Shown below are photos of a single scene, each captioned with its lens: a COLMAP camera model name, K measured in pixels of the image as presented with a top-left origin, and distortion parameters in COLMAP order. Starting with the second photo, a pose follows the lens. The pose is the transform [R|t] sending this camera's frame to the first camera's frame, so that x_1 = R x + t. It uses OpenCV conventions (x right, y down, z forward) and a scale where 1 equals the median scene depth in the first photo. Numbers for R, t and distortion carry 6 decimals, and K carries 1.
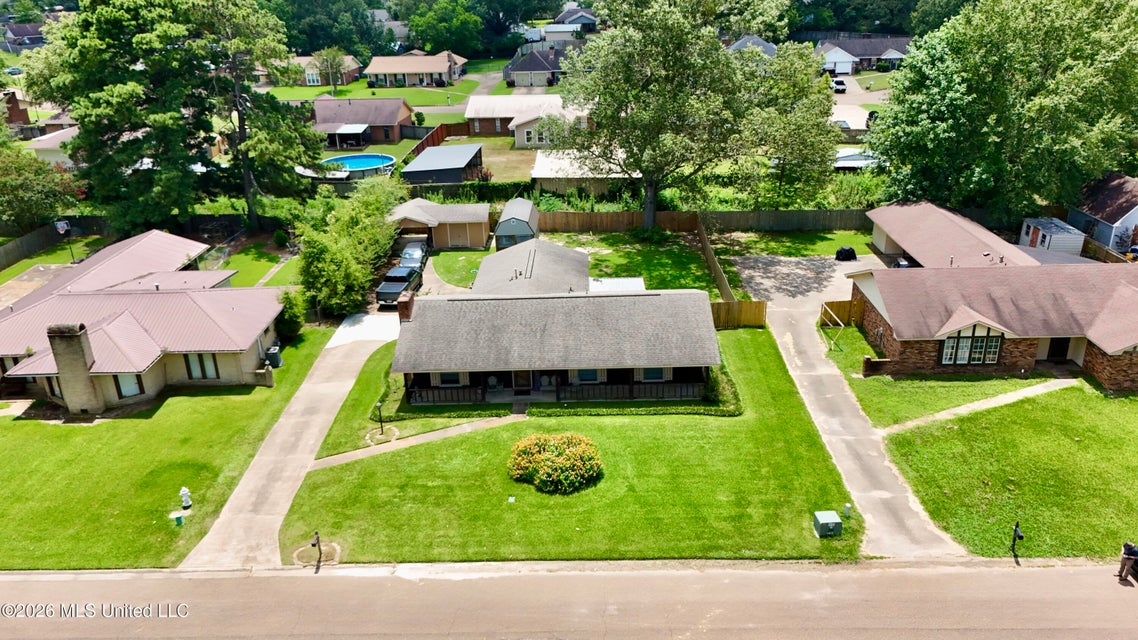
lens RADIAL K [[857.1, 0, 569.0], [0, 857.1, 320.0], [0, 0, 1]] dist [0.052792, -0.050706]
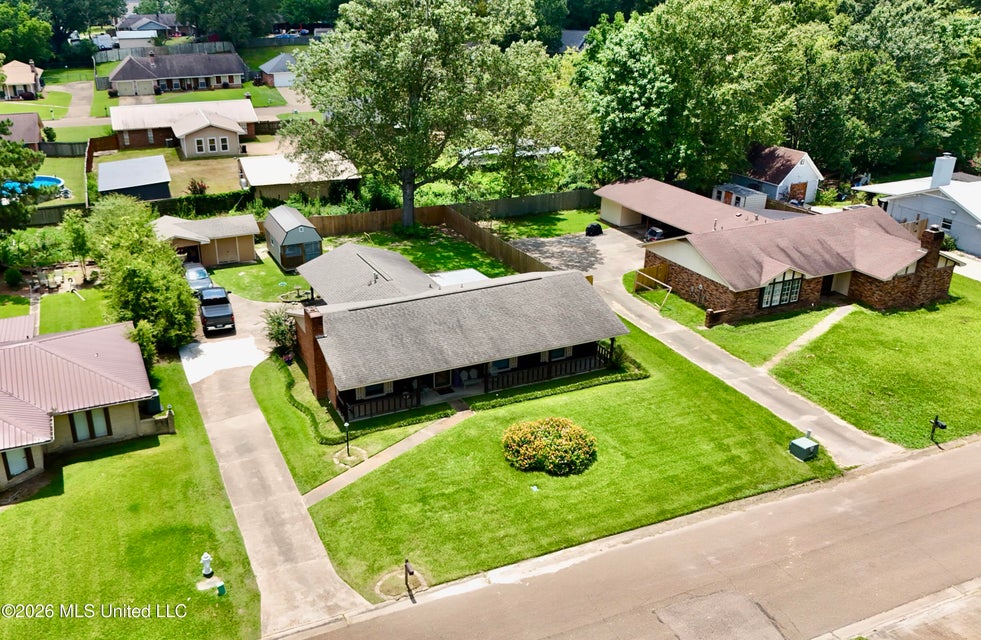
lens RADIAL K [[843.5, 0, 419.2], [0, 843.5, 321.8], [0, 0, 1]] dist [0.037577, -0.011256]
pose [[0.919257, -0.137306, 0.368935, -0.388151], [0.137959, 0.990129, 0.024749, -0.021189], [-0.368691, 0.028147, 0.929126, 0.087669]]
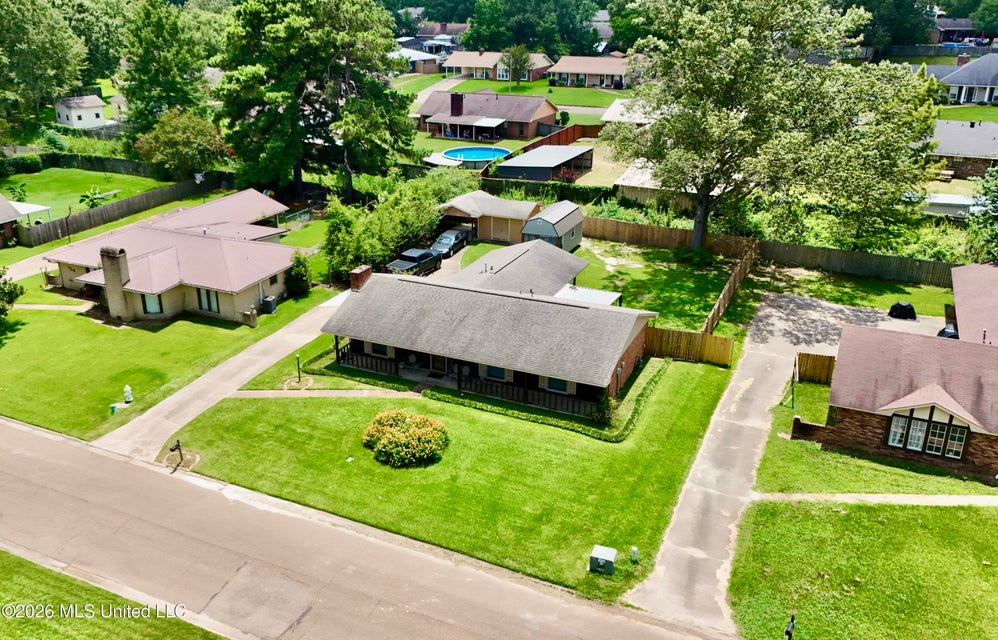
lens RADIAL K [[859.7, 0, 428.0], [0, 859.7, 323.5], [0, 0, 1]] dist [0.070587, -0.096974]
pose [[0.895111, 0.181661, -0.407156, 0.319698], [-0.180686, 0.982677, 0.041215, -0.018128], [0.407590, 0.036676, 0.912428, 0.023012]]
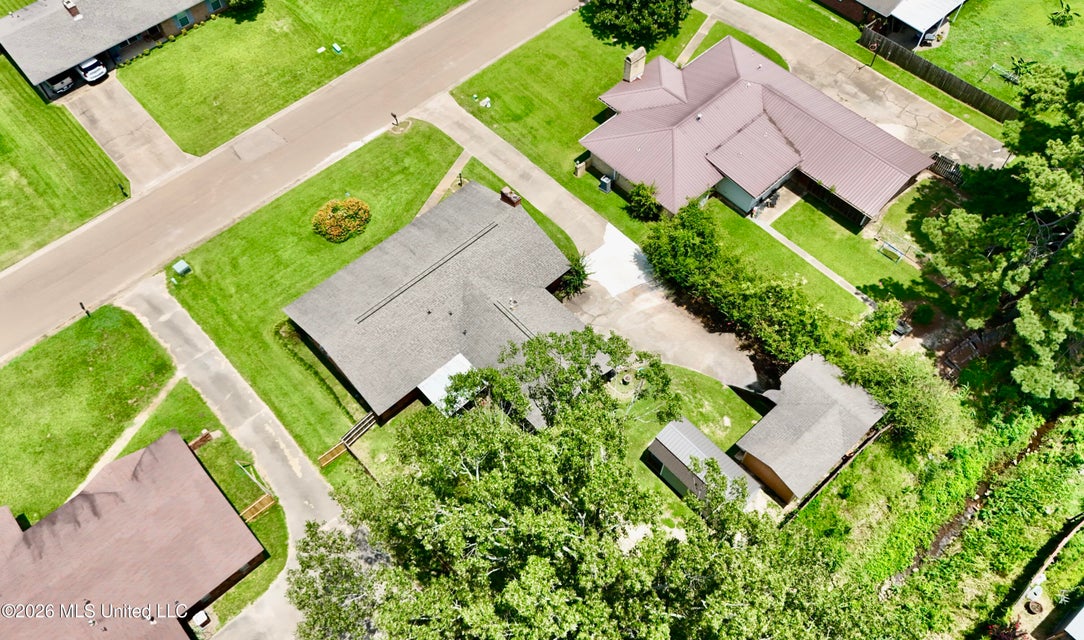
lens RADIAL K [[827.2, 0, 516.3], [0, 827.2, 320.3], [0, 0, 1]] dist [0.083395, -0.128654]
pose [[-0.733993, 0.598172, -0.321628, 0.281238], [-0.215949, 0.243436, 0.945571, -1.039874], [0.643910, 0.763498, -0.049505, 1.099684]]
